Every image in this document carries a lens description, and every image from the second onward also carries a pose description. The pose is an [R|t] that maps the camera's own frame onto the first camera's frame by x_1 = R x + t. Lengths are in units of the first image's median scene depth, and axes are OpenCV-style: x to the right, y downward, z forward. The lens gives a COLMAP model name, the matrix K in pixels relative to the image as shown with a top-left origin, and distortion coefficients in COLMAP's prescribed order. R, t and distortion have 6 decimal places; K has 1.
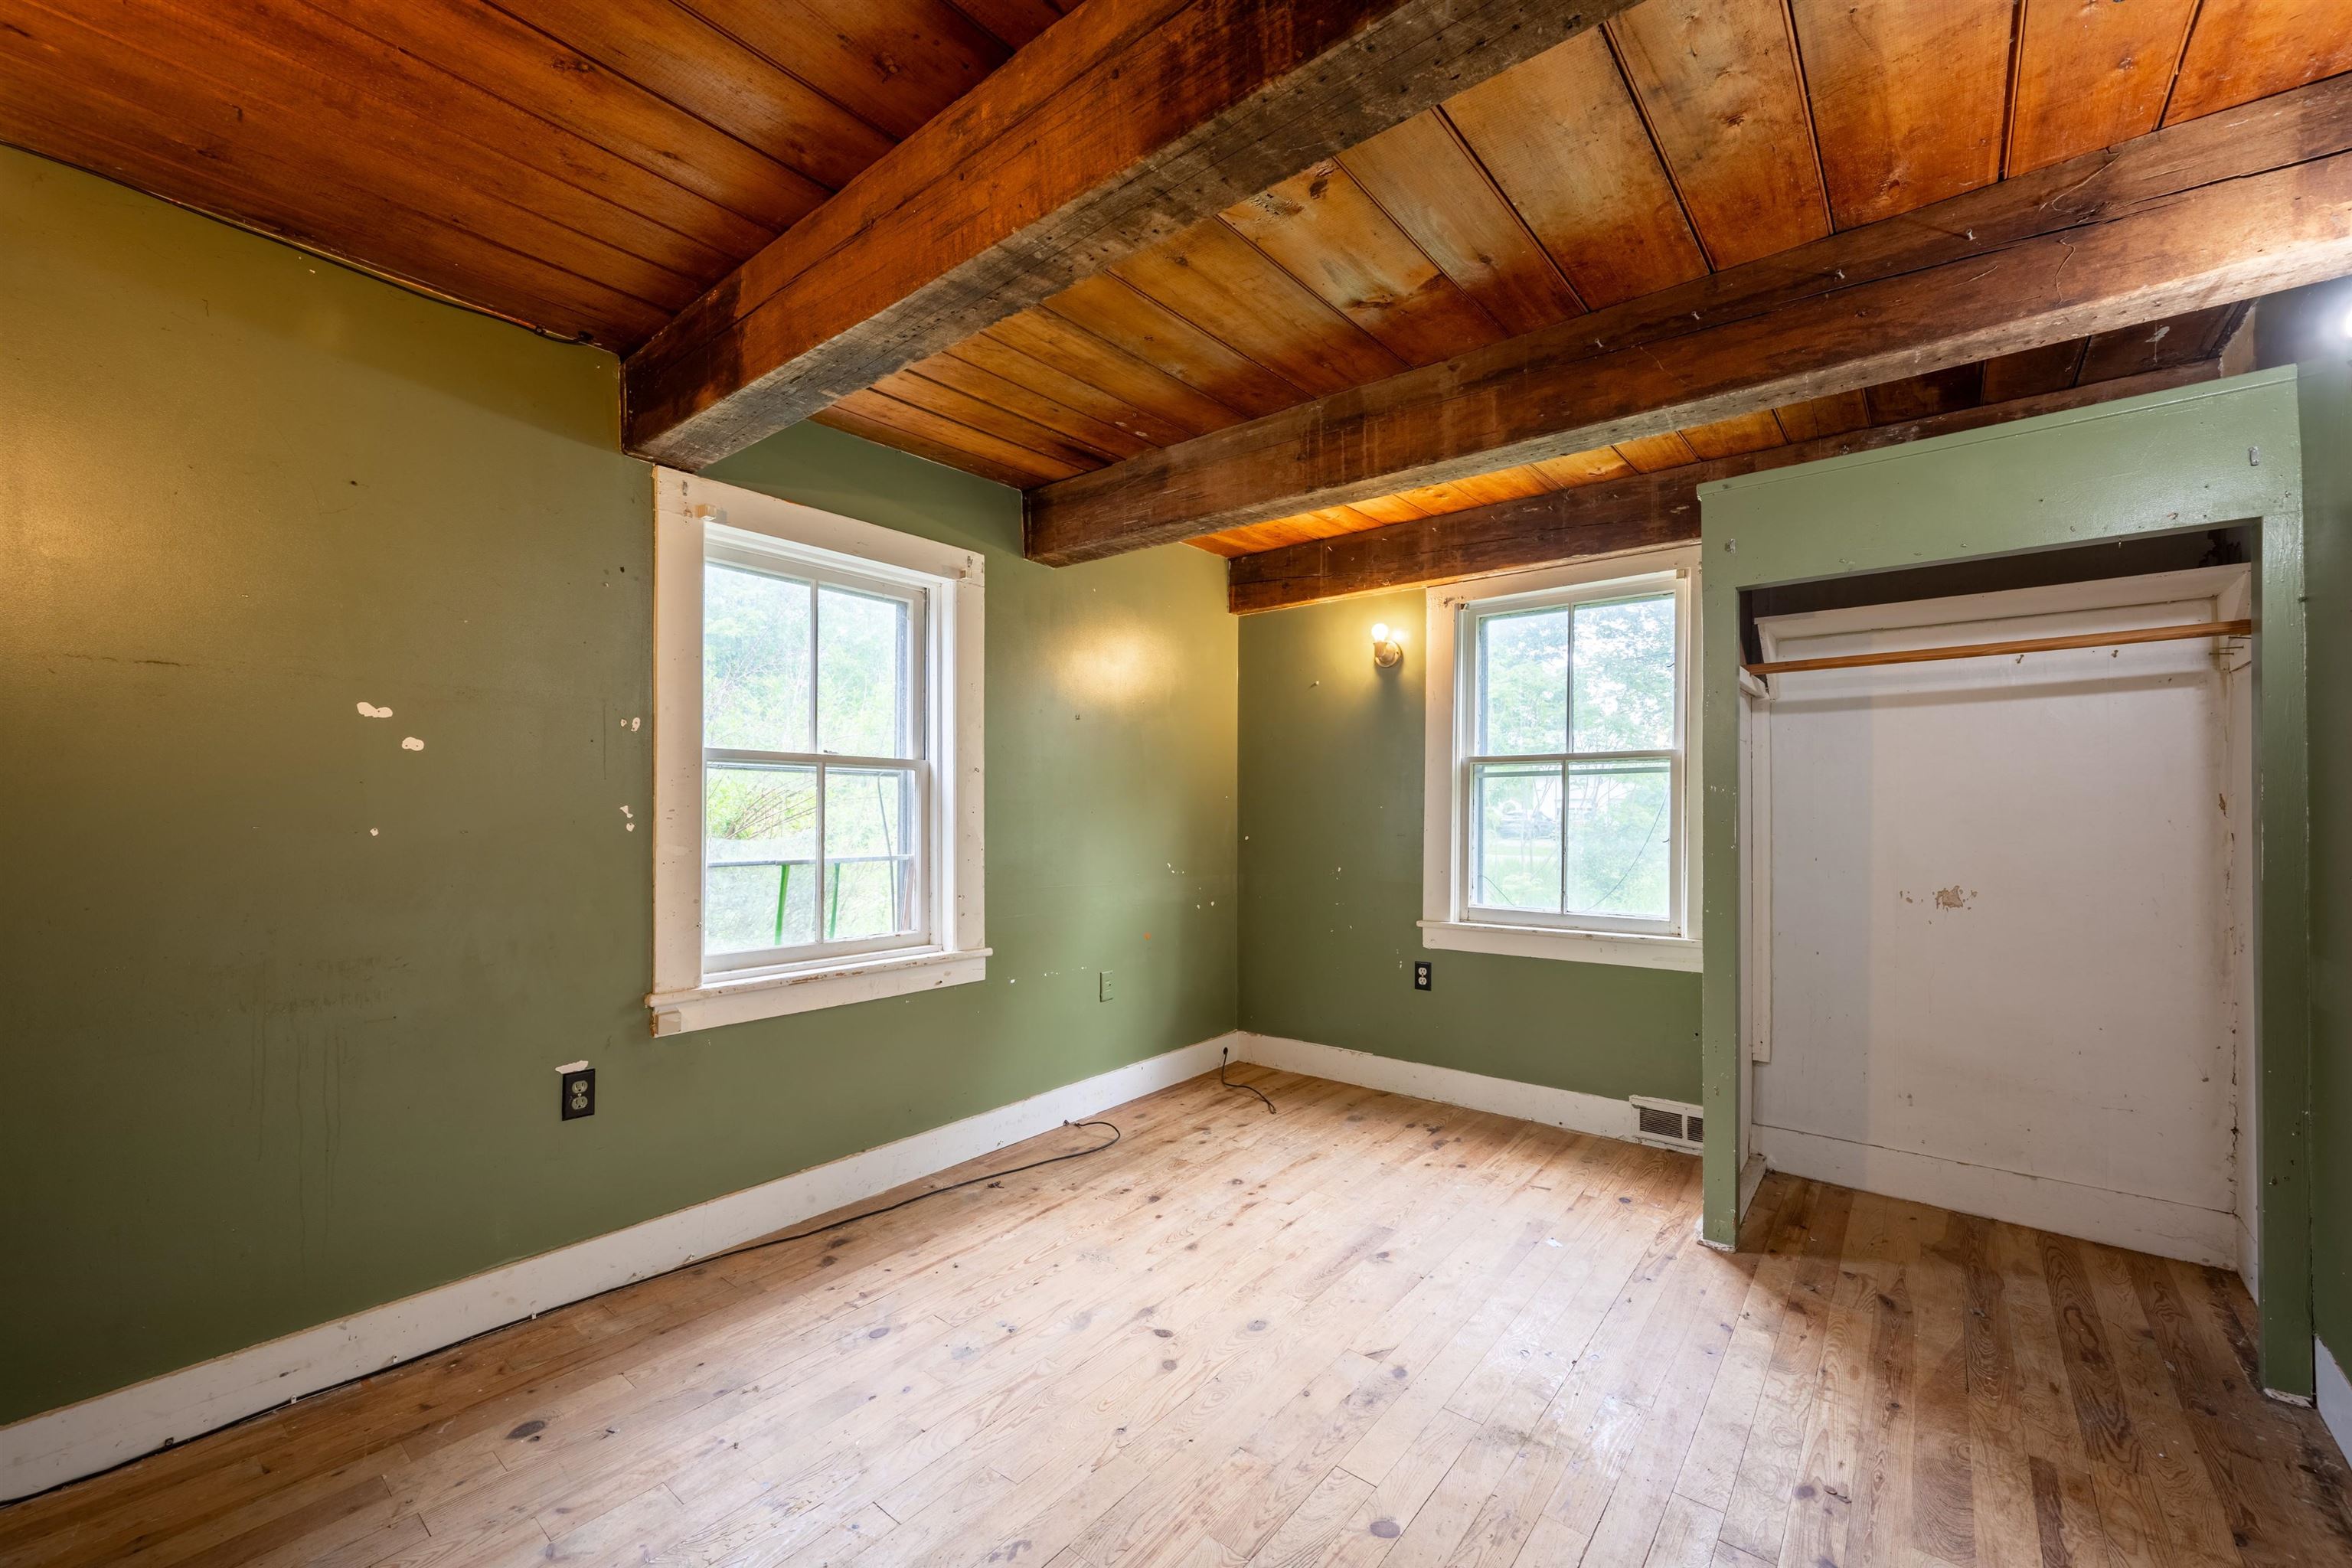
lens RADIAL K [[937.1, 0, 1189.6], [0, 937.1, 798.7], [0, 0, 1]] dist [0.000701, 0.000030]
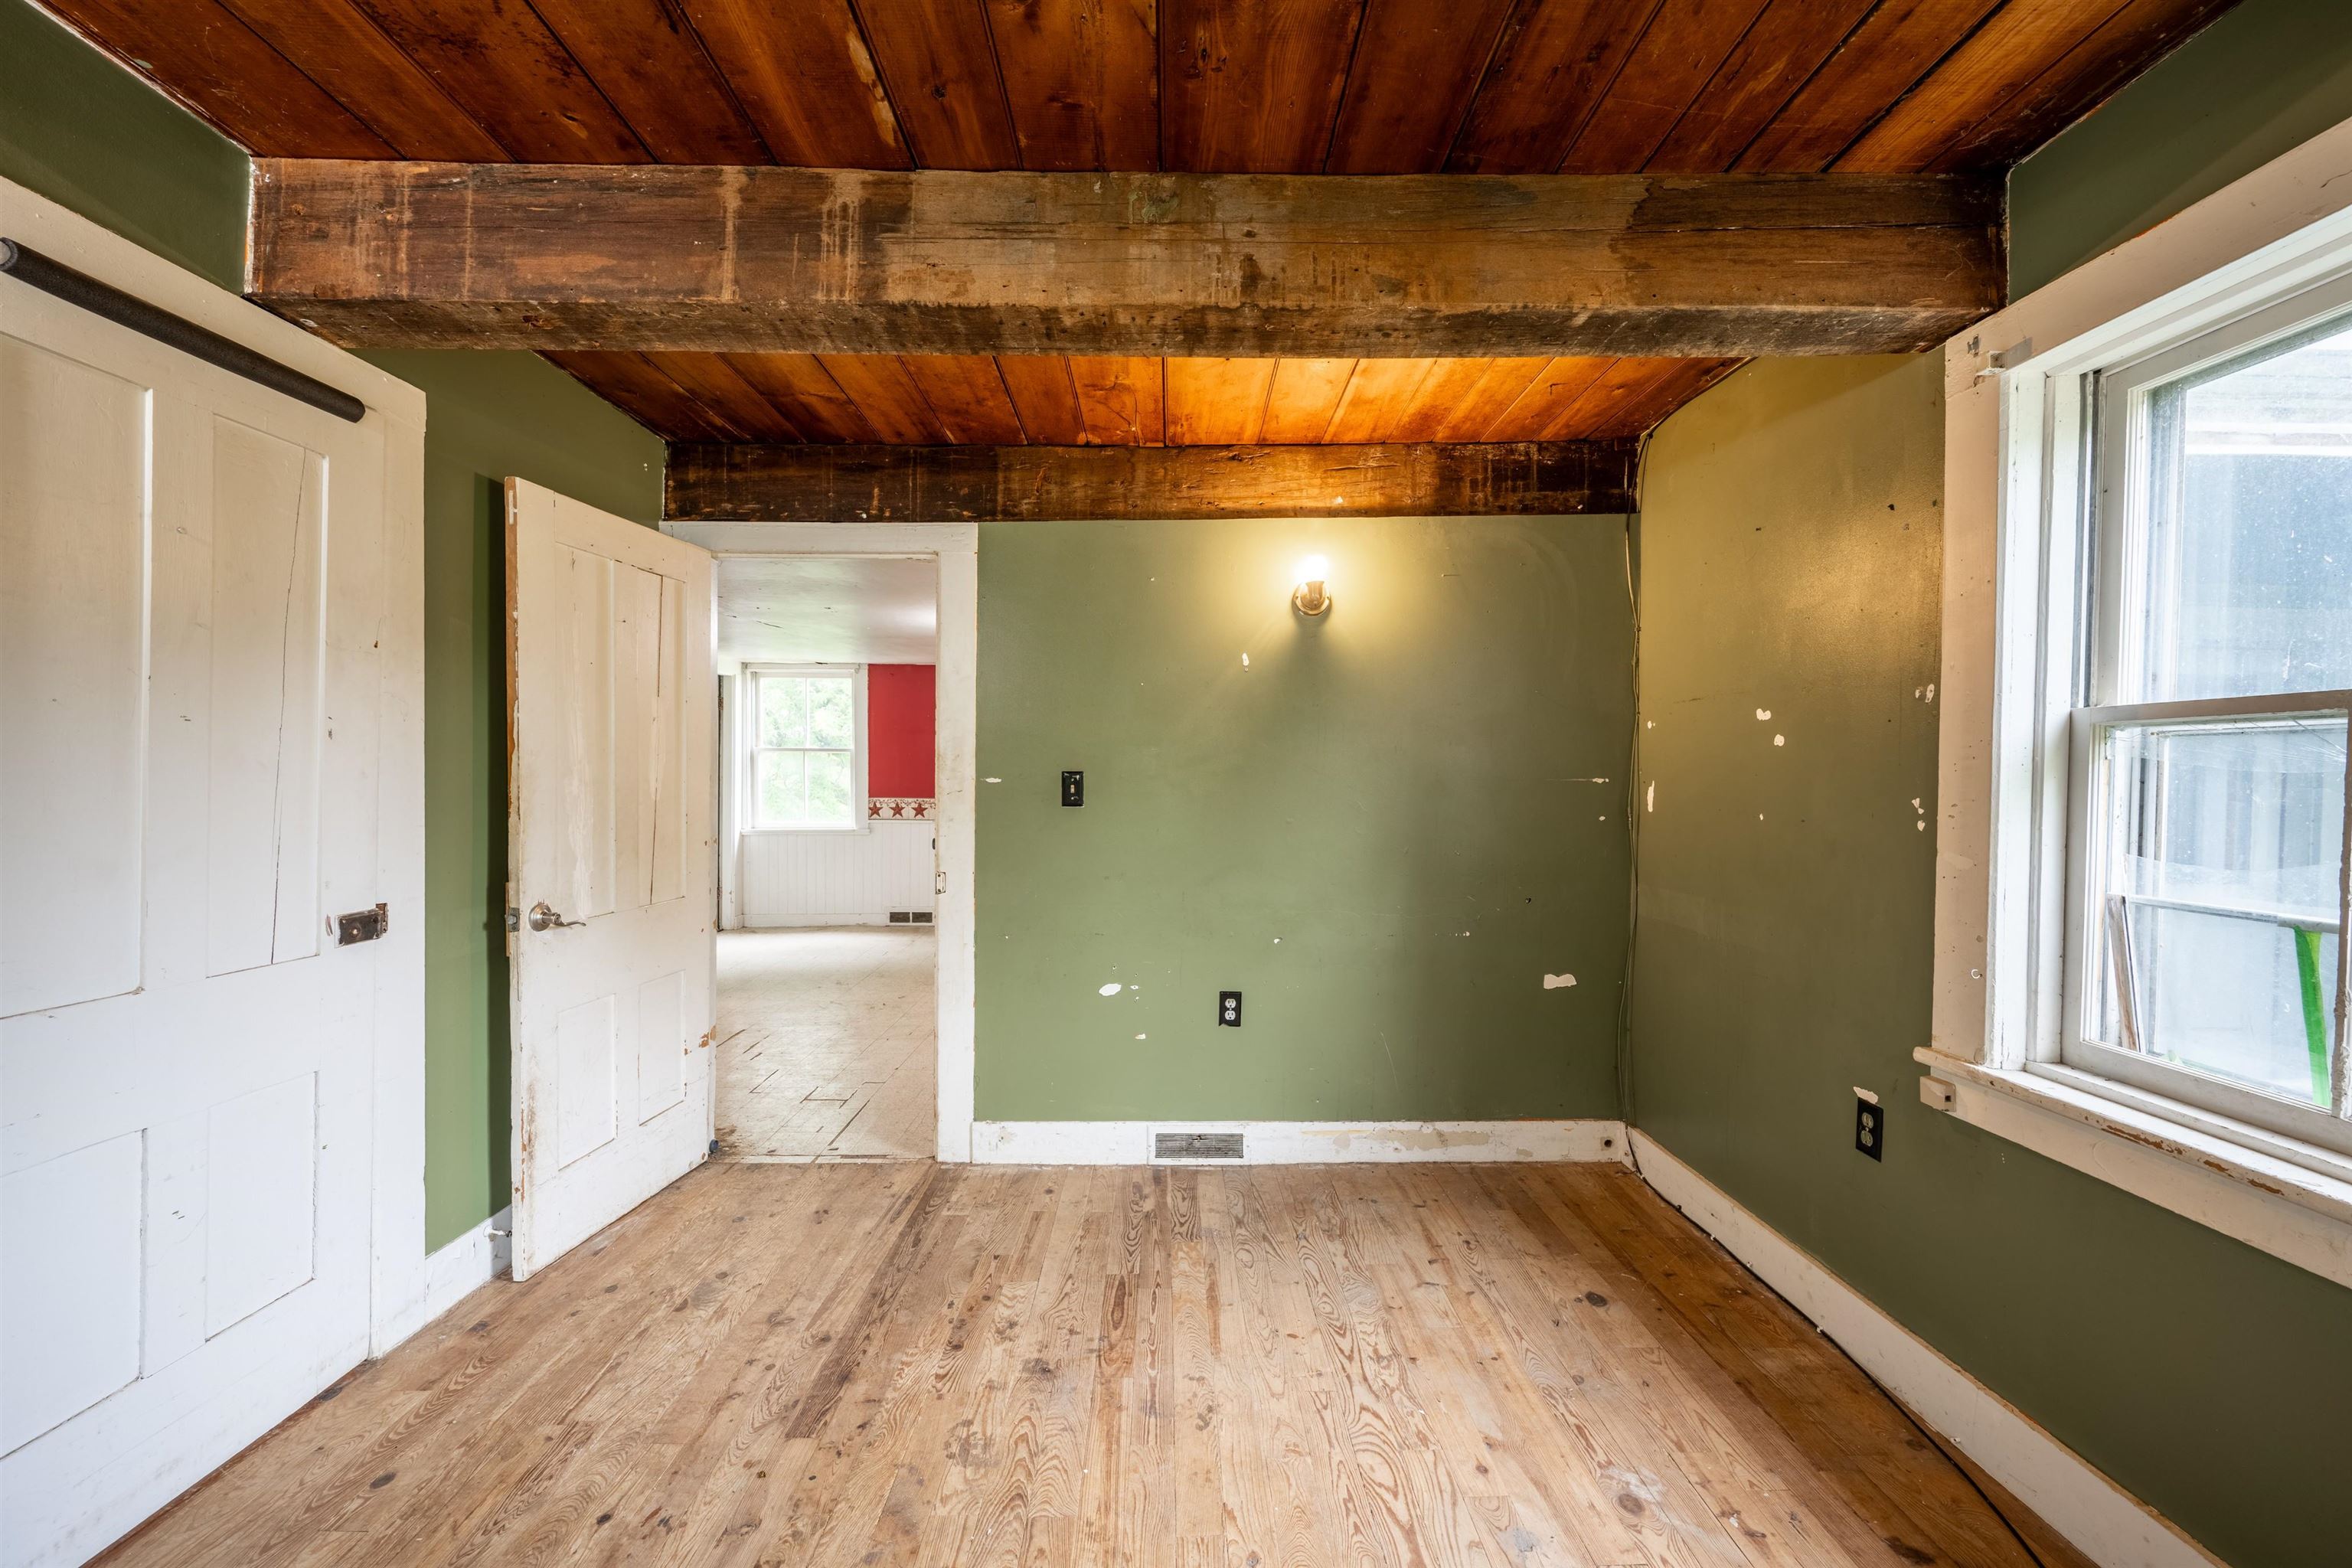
lens RADIAL K [[919.2, 0, 1176.0], [0, 919.2, 784.0], [0, 0, 1]] dist [-0.001000, -0.000079]
pose [[-0.773104, -0.002641, -0.634274, 0.412782], [-0.000295, 0.999993, -0.003804, -0.001496], [0.634279, -0.002754, -0.773099, 1.333330]]
